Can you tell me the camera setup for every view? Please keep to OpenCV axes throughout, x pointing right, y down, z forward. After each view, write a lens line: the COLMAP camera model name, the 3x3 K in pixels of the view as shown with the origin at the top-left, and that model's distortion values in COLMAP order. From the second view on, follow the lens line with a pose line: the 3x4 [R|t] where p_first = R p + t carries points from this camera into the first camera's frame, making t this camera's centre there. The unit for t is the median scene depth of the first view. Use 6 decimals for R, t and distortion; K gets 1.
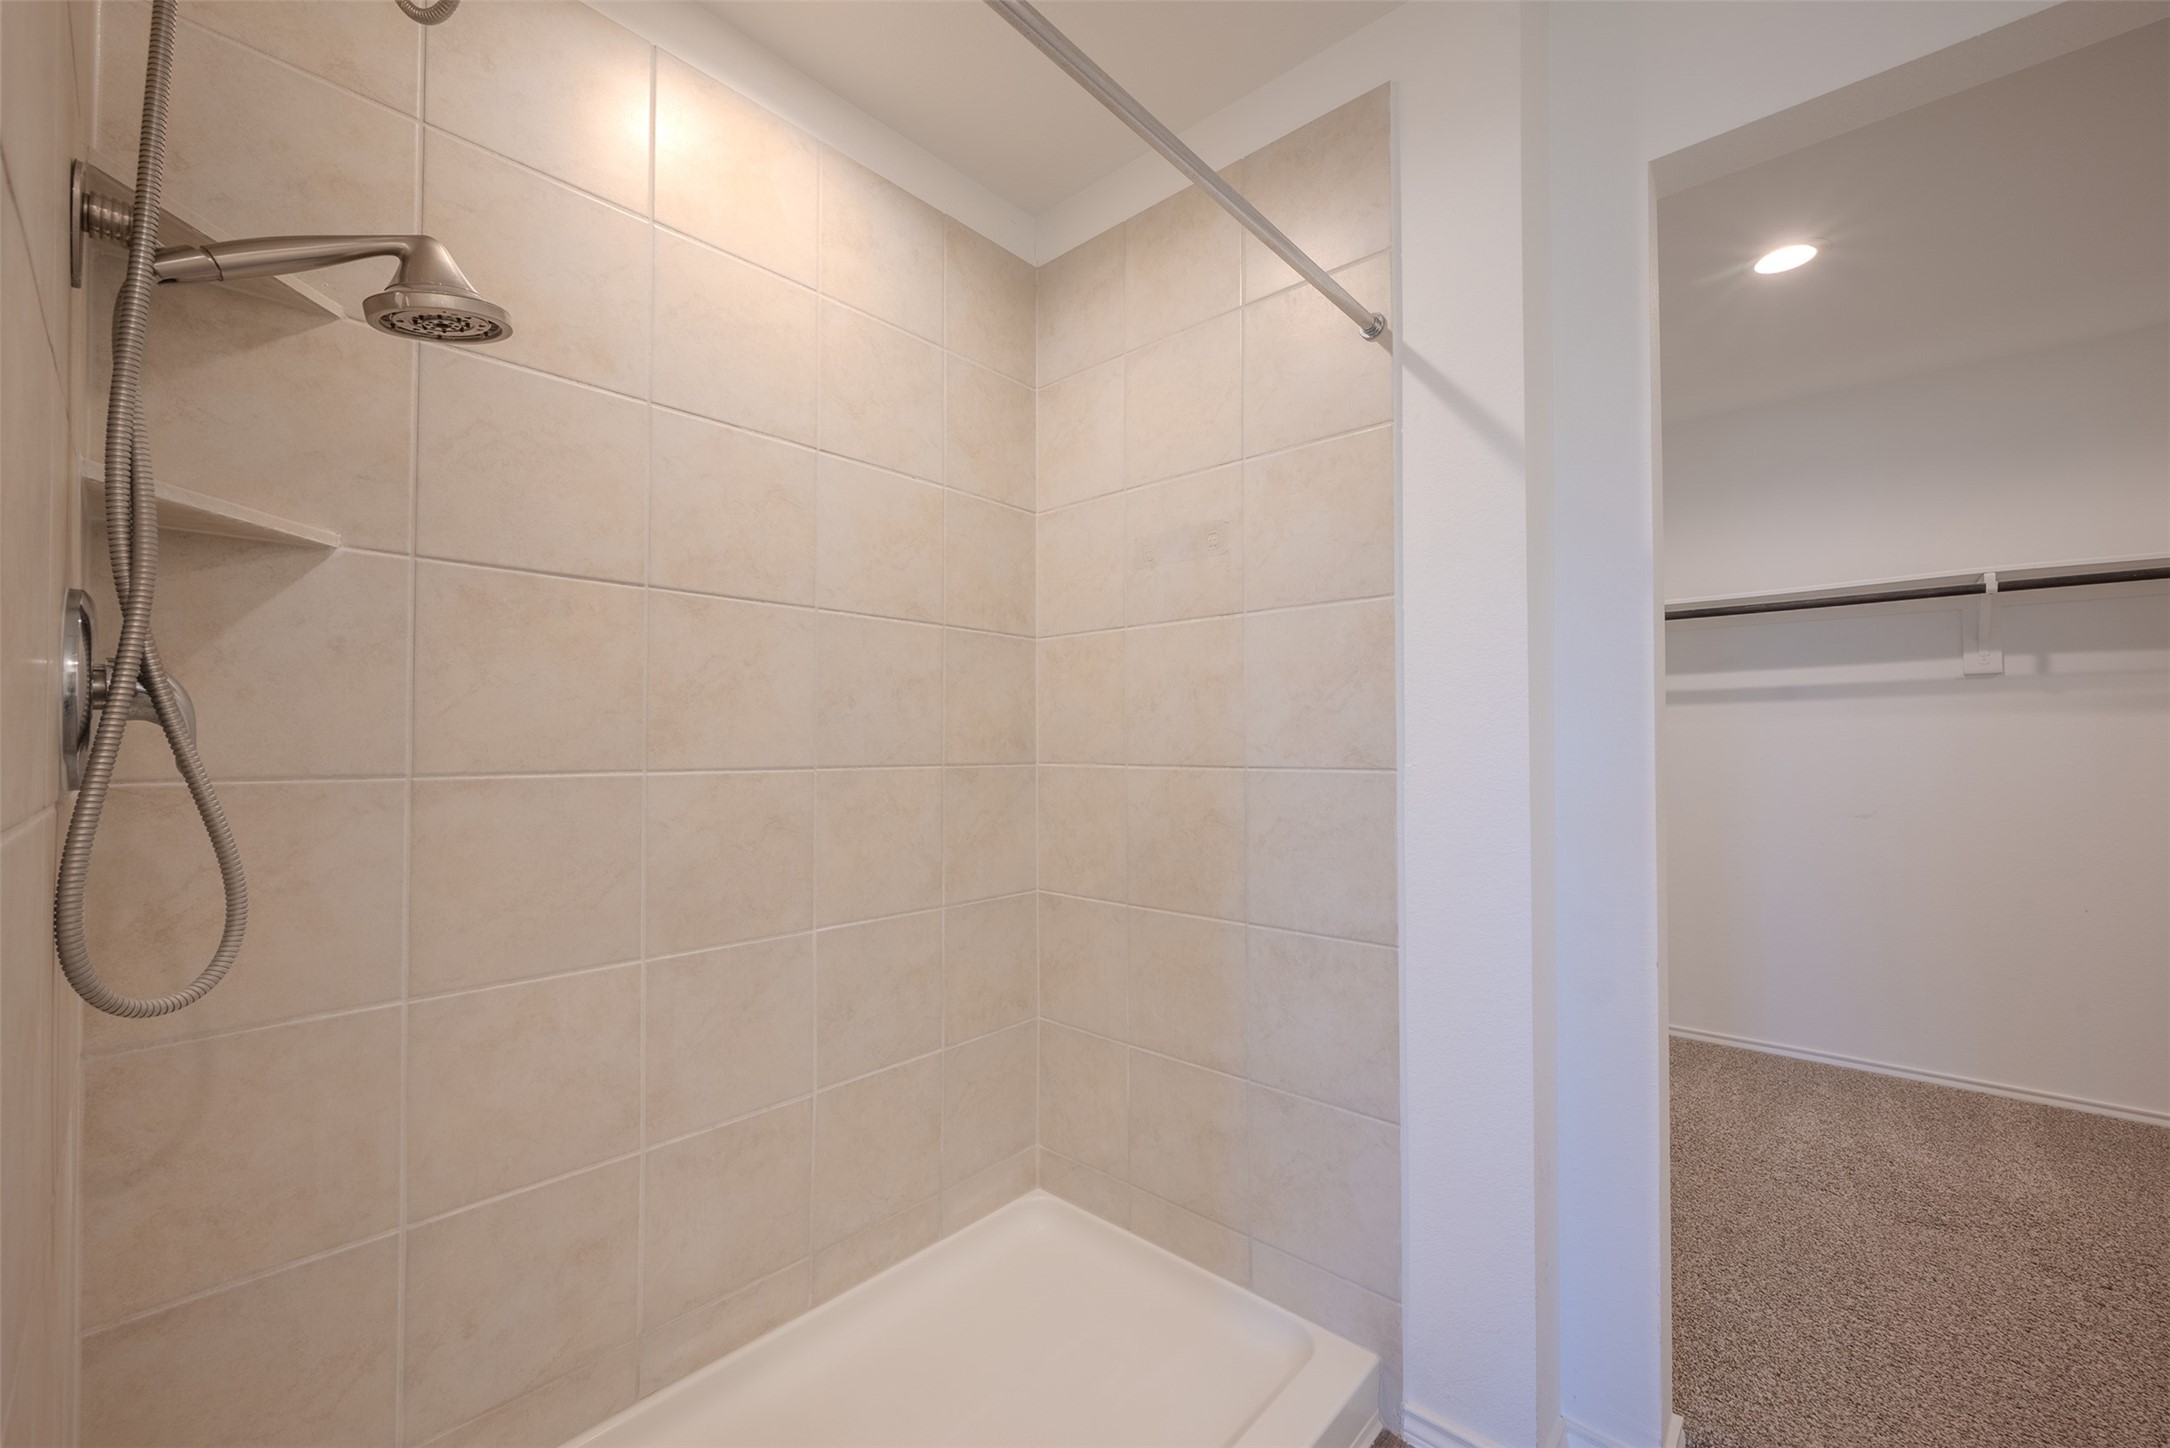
lens RADIAL K [[856.1, 0, 1095.2], [0, 856.1, 729.6], [0, 0, 1]] dist [-0.000765, -0.000101]
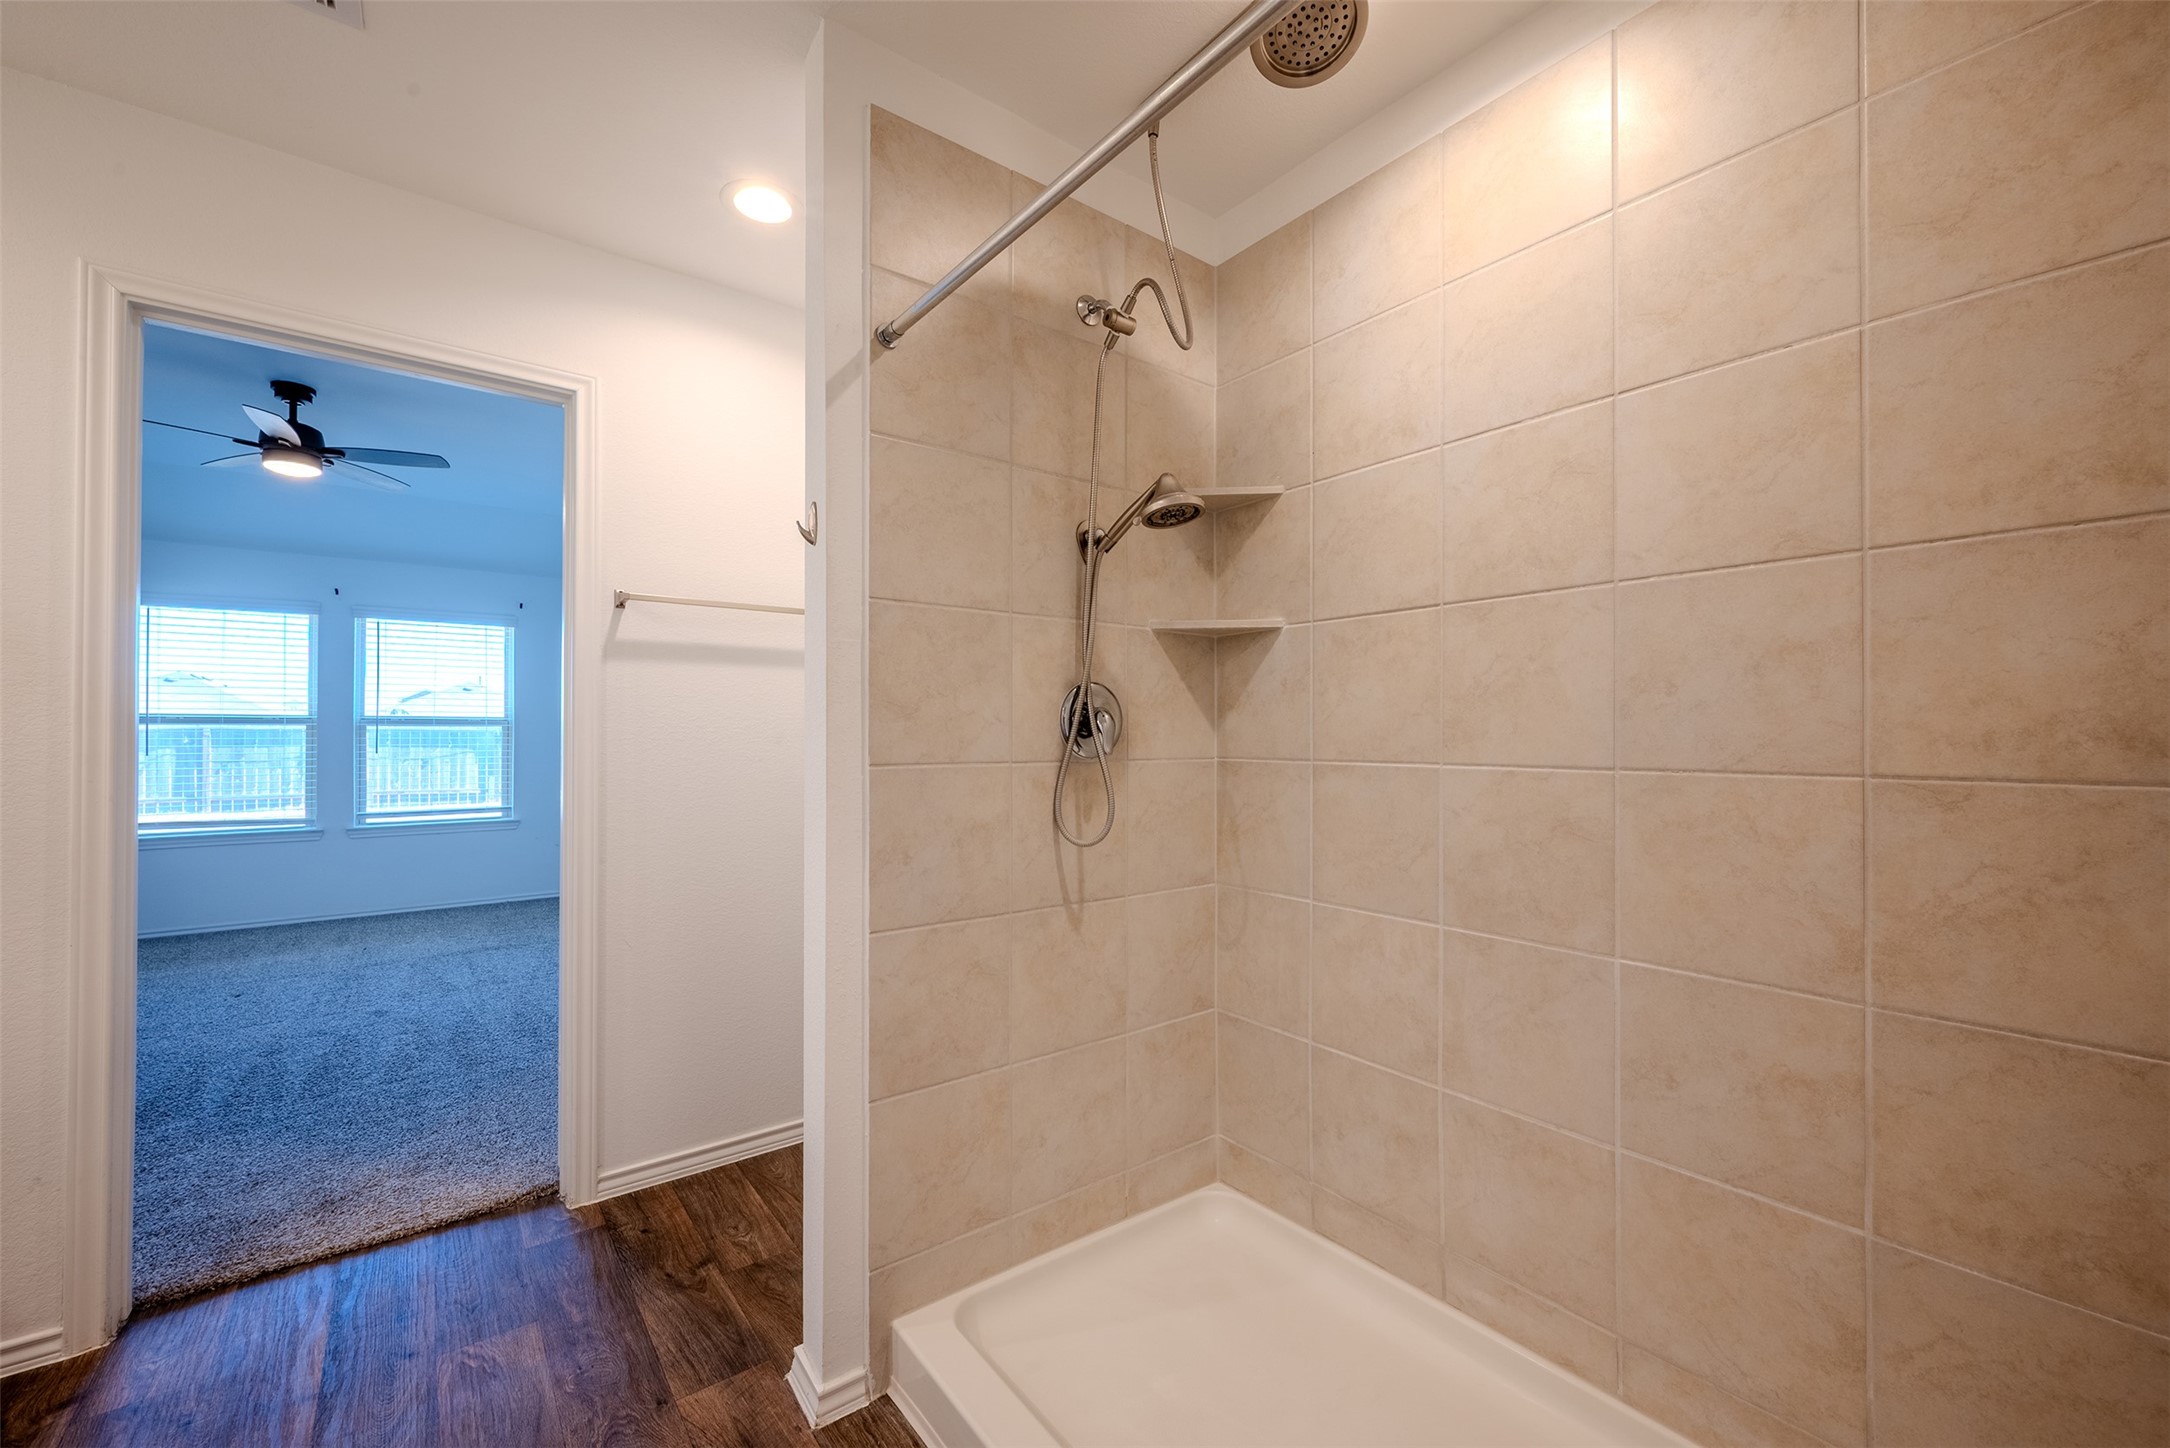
lens RADIAL K [[856.1, 0, 1095.2], [0, 856.1, 729.6], [0, 0, 1]] dist [-0.000765, -0.000101]
pose [[-0.181731, -0.007933, -0.983316, 0.779623], [0.017718, 0.999779, -0.011341, 0.007139], [0.983189, -0.019483, -0.181550, 0.828947]]
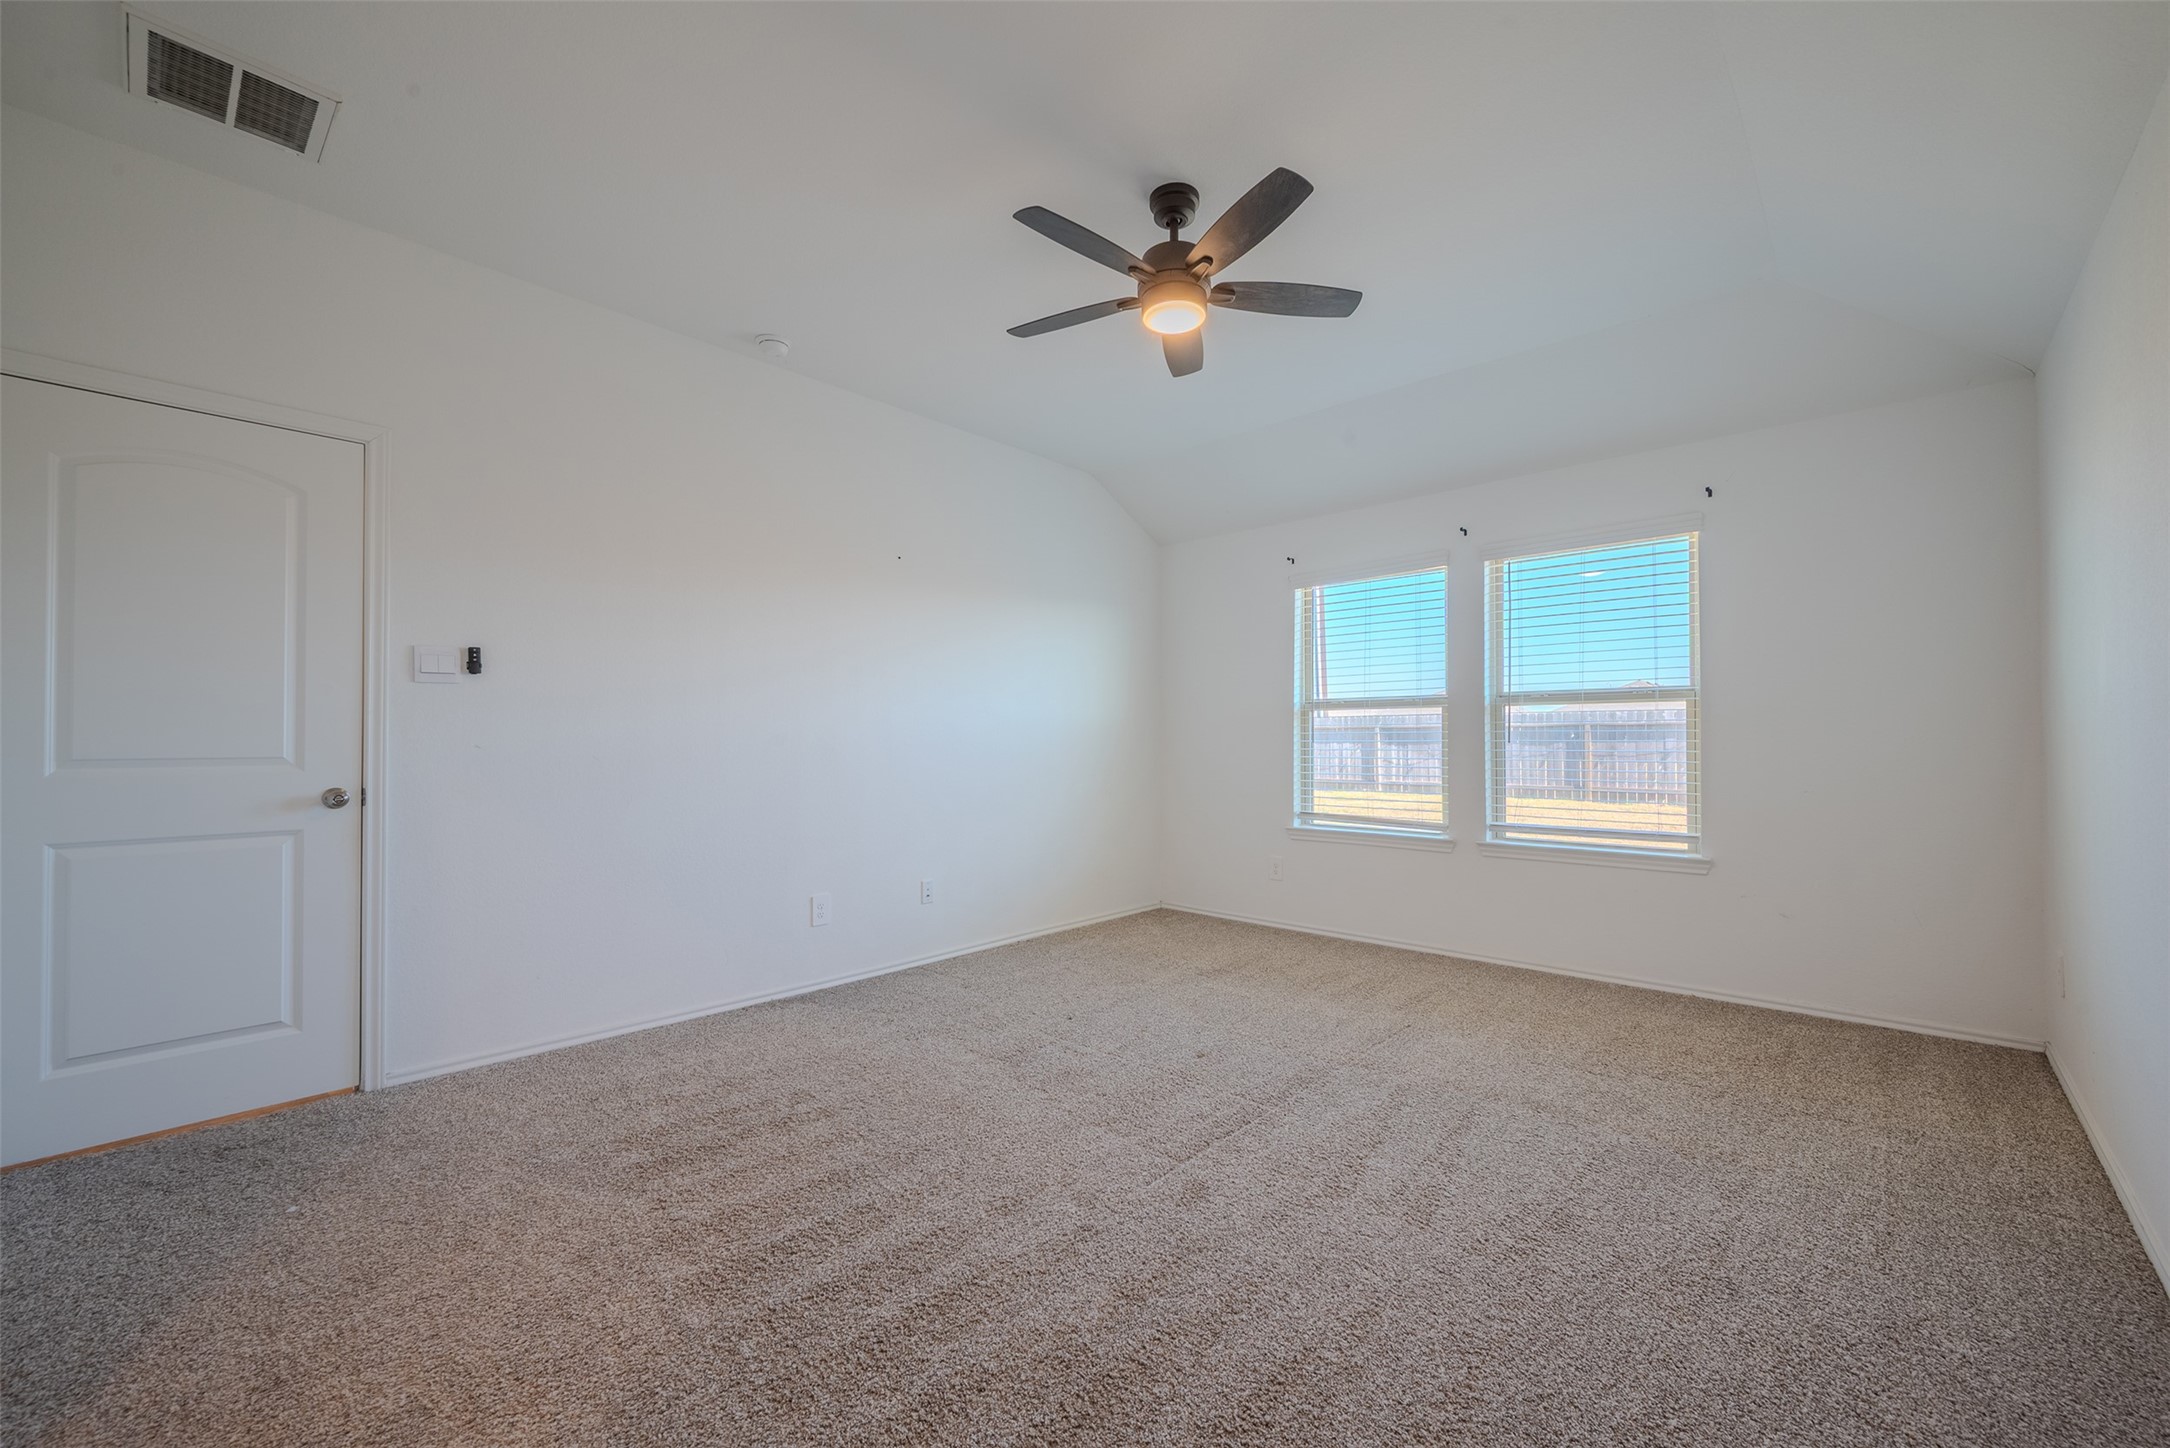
lens RADIAL K [[856.1, 0, 1095.2], [0, 856.1, 729.6], [0, 0, 1]] dist [-0.000765, -0.000101]
pose [[-0.999782, 0.003249, 0.020638, -1.493374], [0.002695, 0.999638, -0.026781, 0.046110], [-0.020717, -0.026719, -0.999428, -0.435151]]
